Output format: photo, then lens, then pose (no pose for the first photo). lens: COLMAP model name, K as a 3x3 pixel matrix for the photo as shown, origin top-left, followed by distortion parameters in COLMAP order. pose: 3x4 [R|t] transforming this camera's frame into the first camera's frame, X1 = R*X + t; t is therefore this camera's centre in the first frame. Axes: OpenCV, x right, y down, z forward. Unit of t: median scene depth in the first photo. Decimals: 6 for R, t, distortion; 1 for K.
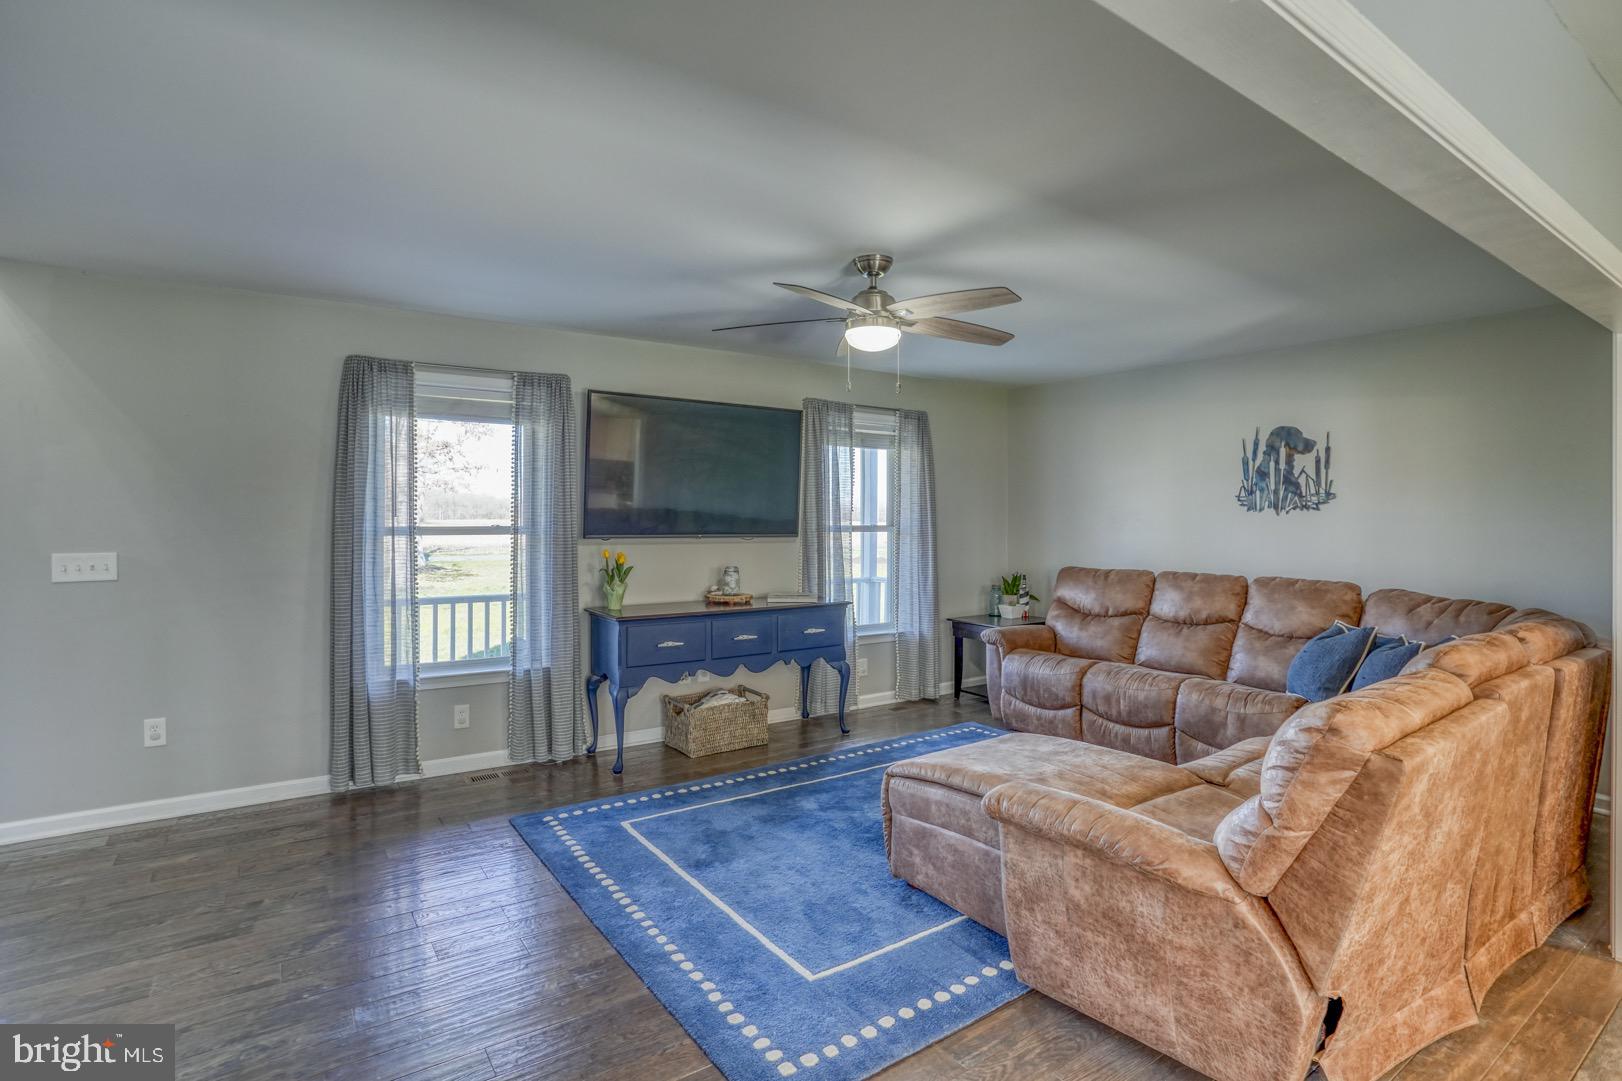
lens RADIAL K [[792.3, 0, 814.8], [0, 792.3, 517.3], [0, 0, 1]] dist [-0.059365, 0.000149]
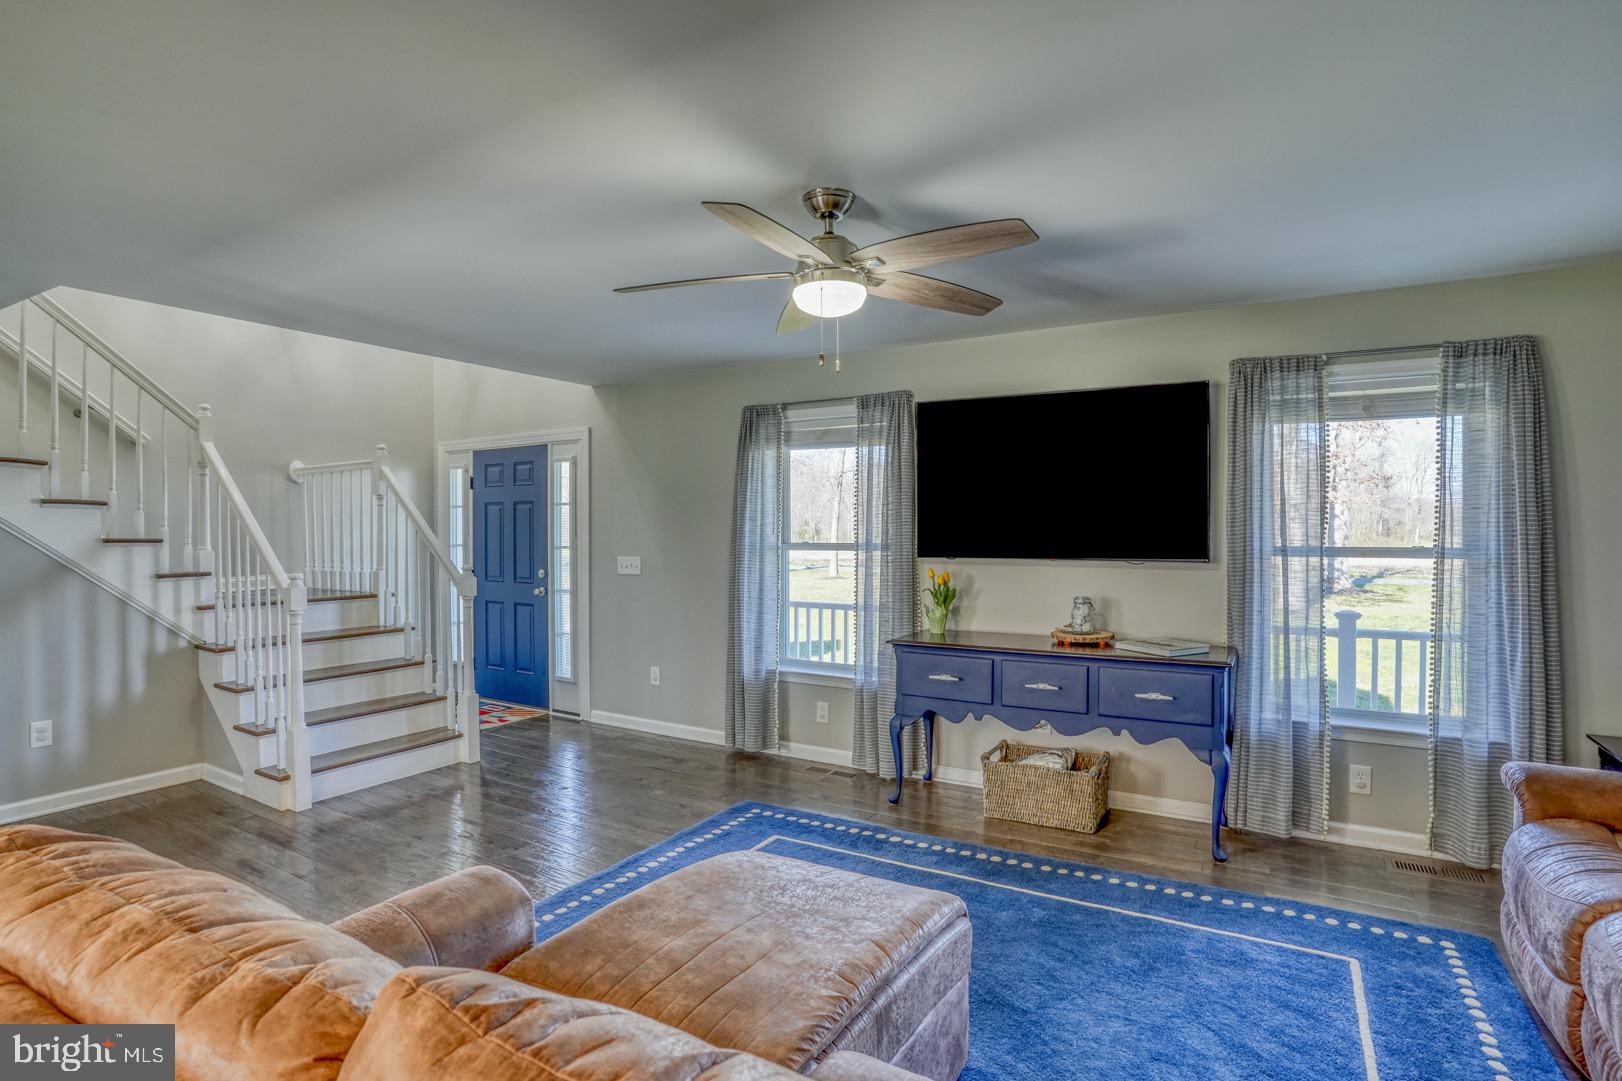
lens RADIAL K [[857.7, 0, 811.0], [0, 857.7, 540.5], [0, 0, 1]] dist [-0.072128, 0.048758]
pose [[0.403987, 0.006741, -0.914740, 0.588631], [-0.001319, 0.999976, 0.006786, 0.000445], [0.914764, -0.001535, 0.403986, 0.435640]]
